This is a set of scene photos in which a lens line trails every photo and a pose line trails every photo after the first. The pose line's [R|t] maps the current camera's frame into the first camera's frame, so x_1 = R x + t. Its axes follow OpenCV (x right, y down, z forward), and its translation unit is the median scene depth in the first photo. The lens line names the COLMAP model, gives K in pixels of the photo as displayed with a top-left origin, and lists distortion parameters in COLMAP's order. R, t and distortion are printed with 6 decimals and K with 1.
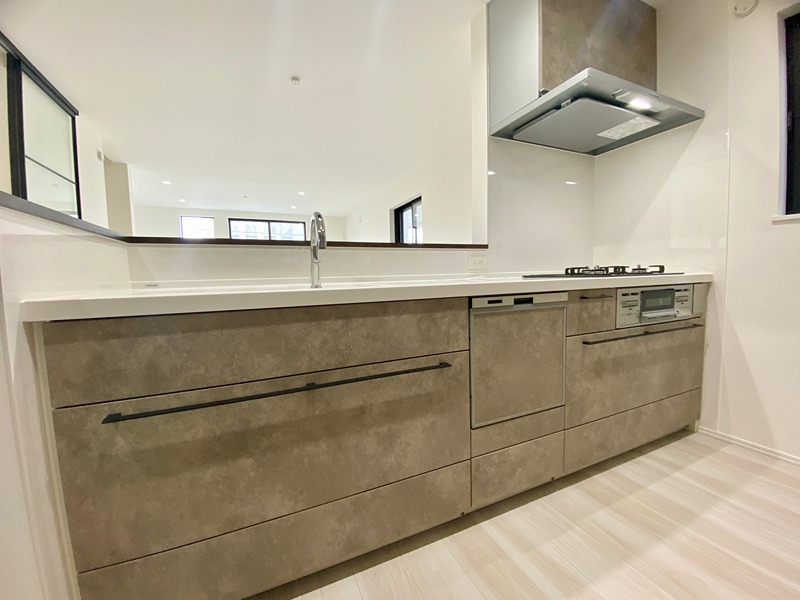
lens RADIAL K [[327.0, 0, 400.5], [0, 327.0, 301.6], [0, 0, 1]] dist [0.019076, -0.019052]
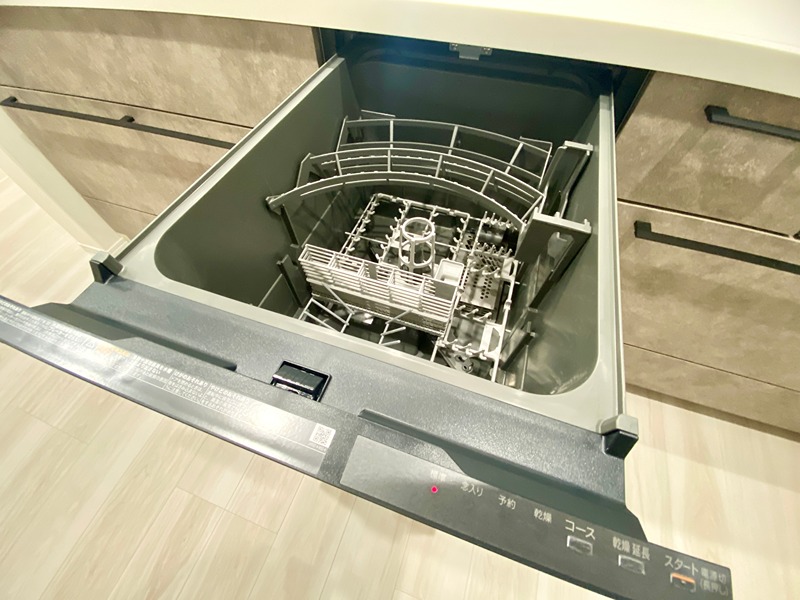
lens RADIAL K [[327.0, 0, 400.5], [0, 327.0, 301.6], [0, 0, 1]] dist [0.019076, -0.019052]
pose [[0.729759, 0.576999, -0.366775, 0.744684], [-0.068870, 0.595760, 0.800204, -0.171898], [0.680227, -0.558697, 0.474499, 0.744601]]
